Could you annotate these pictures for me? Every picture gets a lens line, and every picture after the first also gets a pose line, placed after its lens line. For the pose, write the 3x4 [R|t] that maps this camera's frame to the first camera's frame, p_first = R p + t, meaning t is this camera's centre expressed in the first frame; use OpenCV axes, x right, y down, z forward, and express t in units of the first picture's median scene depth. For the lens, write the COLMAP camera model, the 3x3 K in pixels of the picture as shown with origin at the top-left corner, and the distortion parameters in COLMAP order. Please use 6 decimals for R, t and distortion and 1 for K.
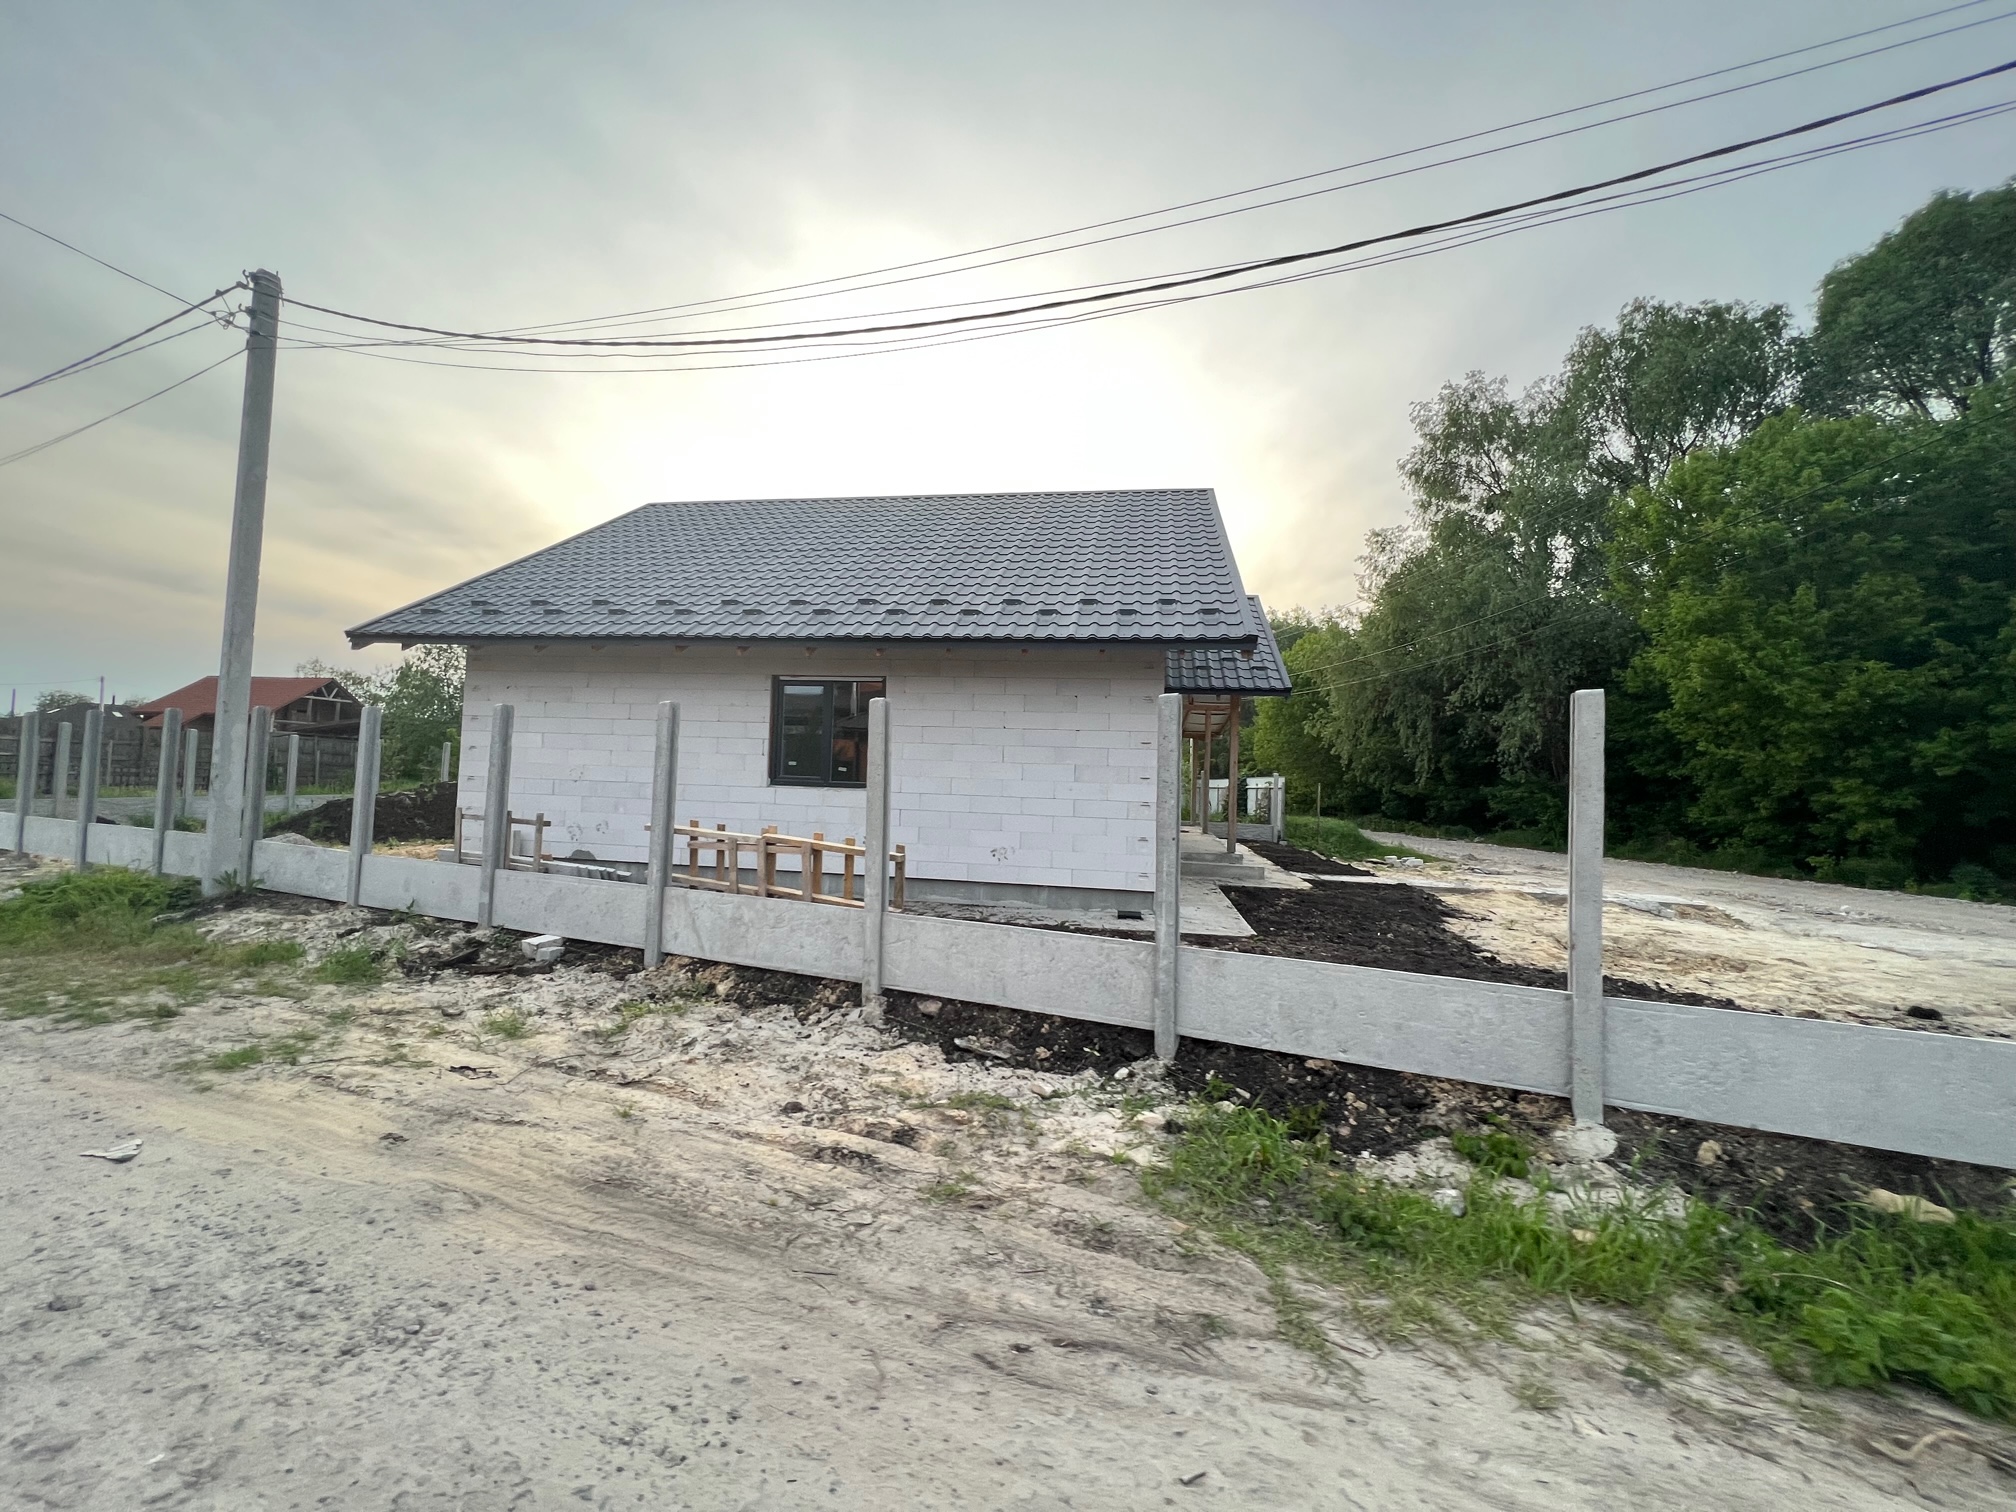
lens RADIAL K [[888.6, 0, 1006.1], [0, 888.6, 748.8], [0, 0, 1]] dist [0.009750, 0.000212]
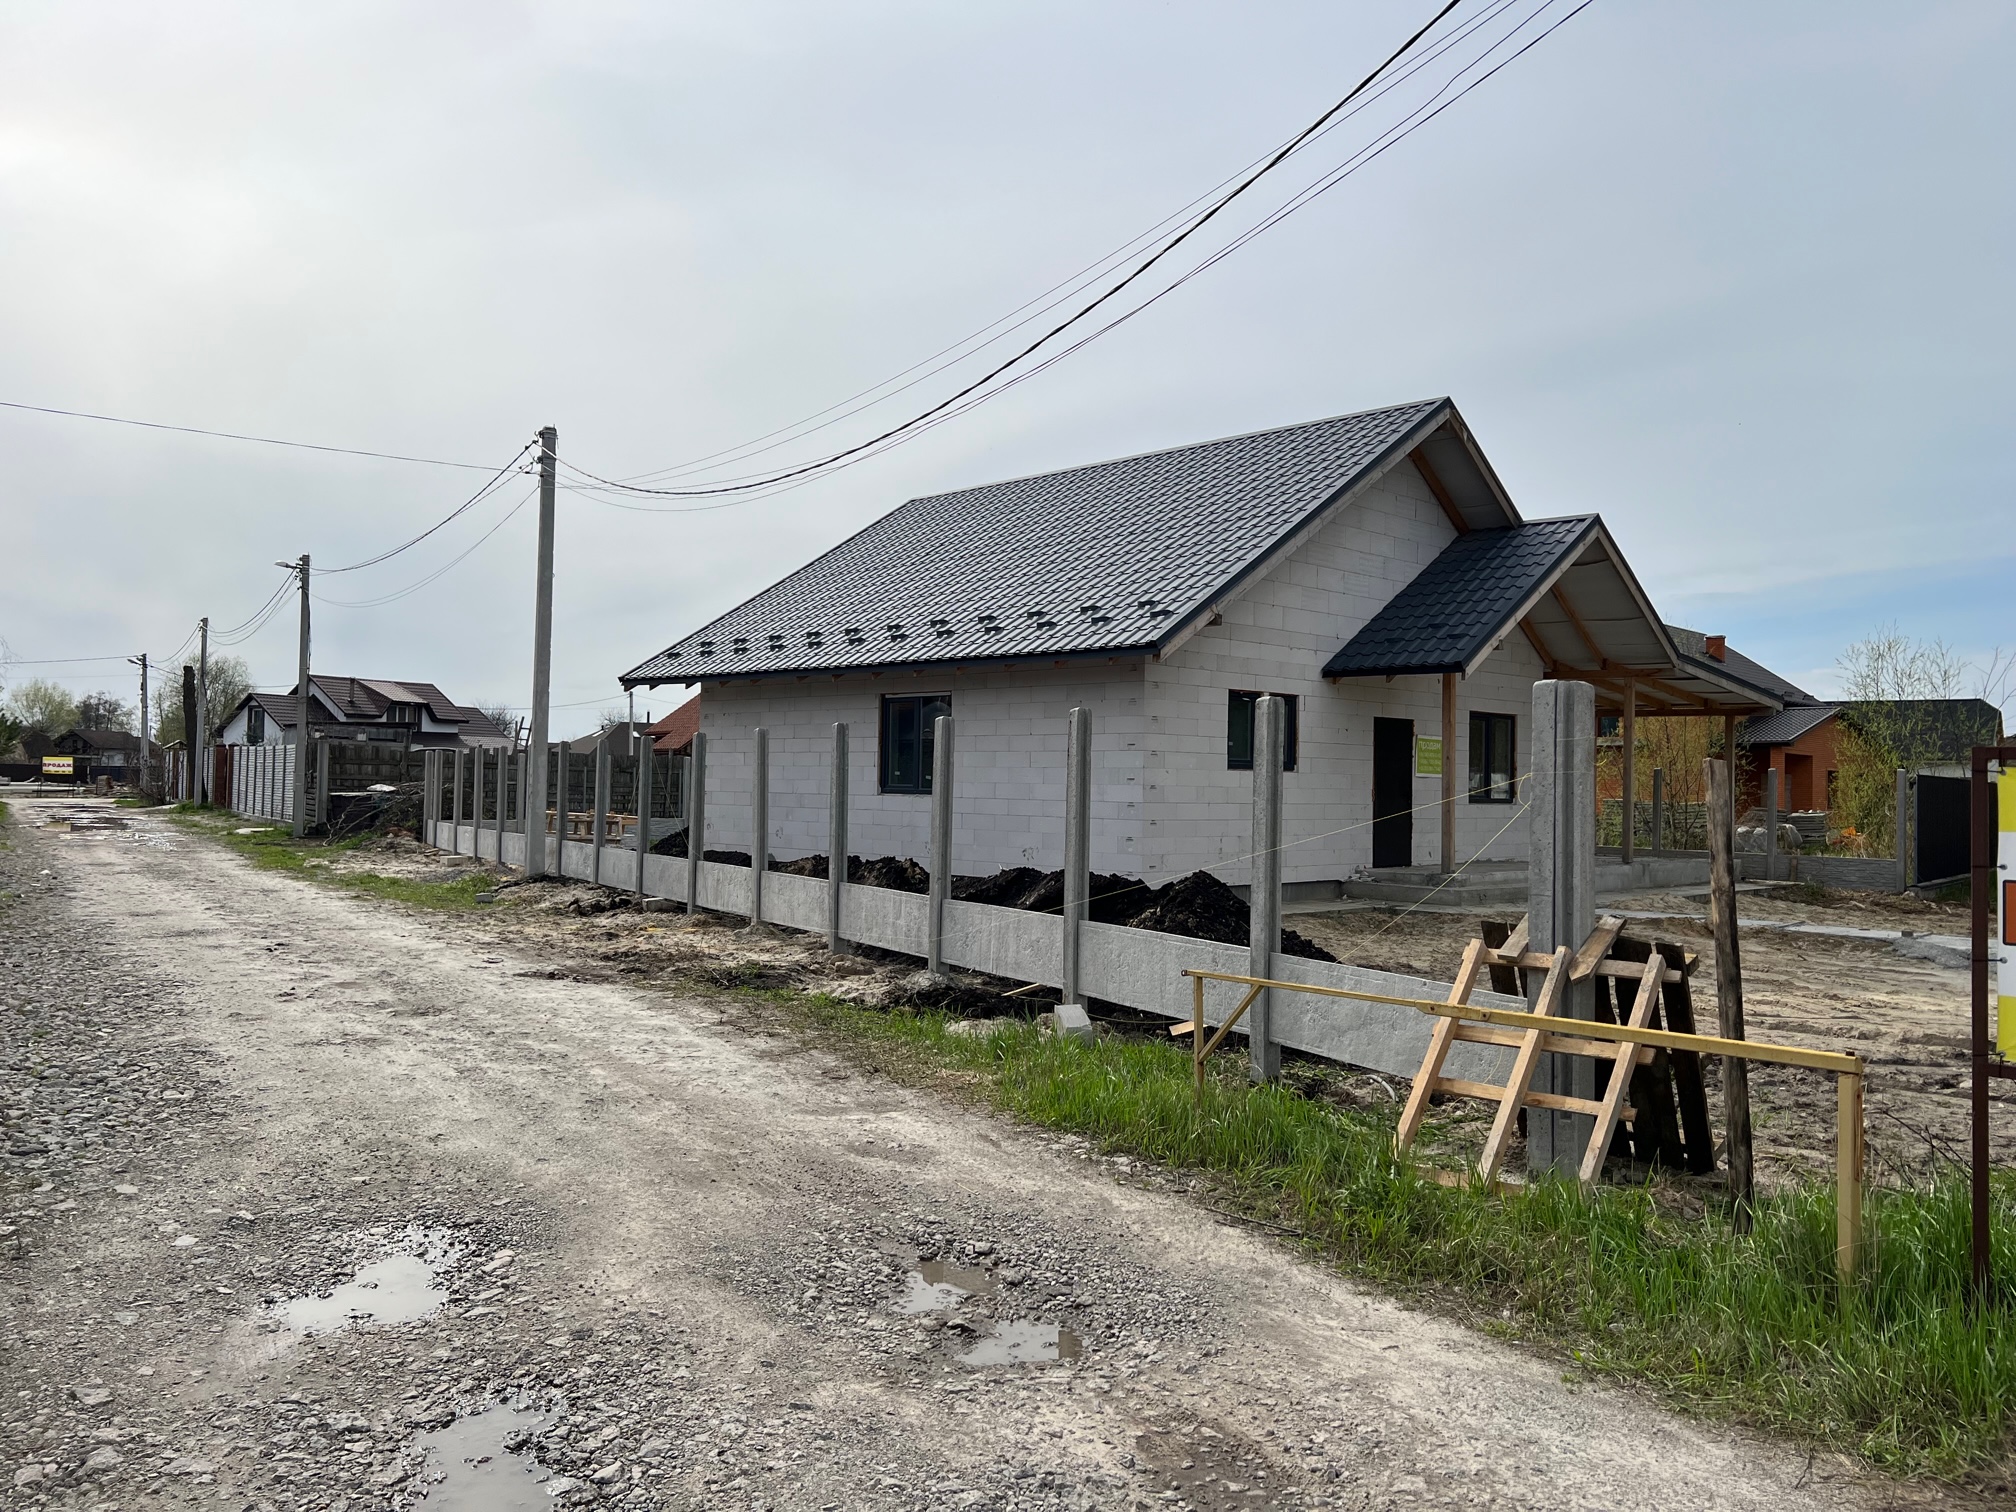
lens RADIAL K [[1513.6, 0, 1009.1], [0, 1513.6, 756.0], [0, 0, 1]] dist [0.041794, -0.046083]
pose [[0.851985, -0.031328, -0.522627, 0.909081], [0.041697, 0.999098, 0.008086, -0.015421], [0.521903, -0.028681, 0.852523, -0.589259]]
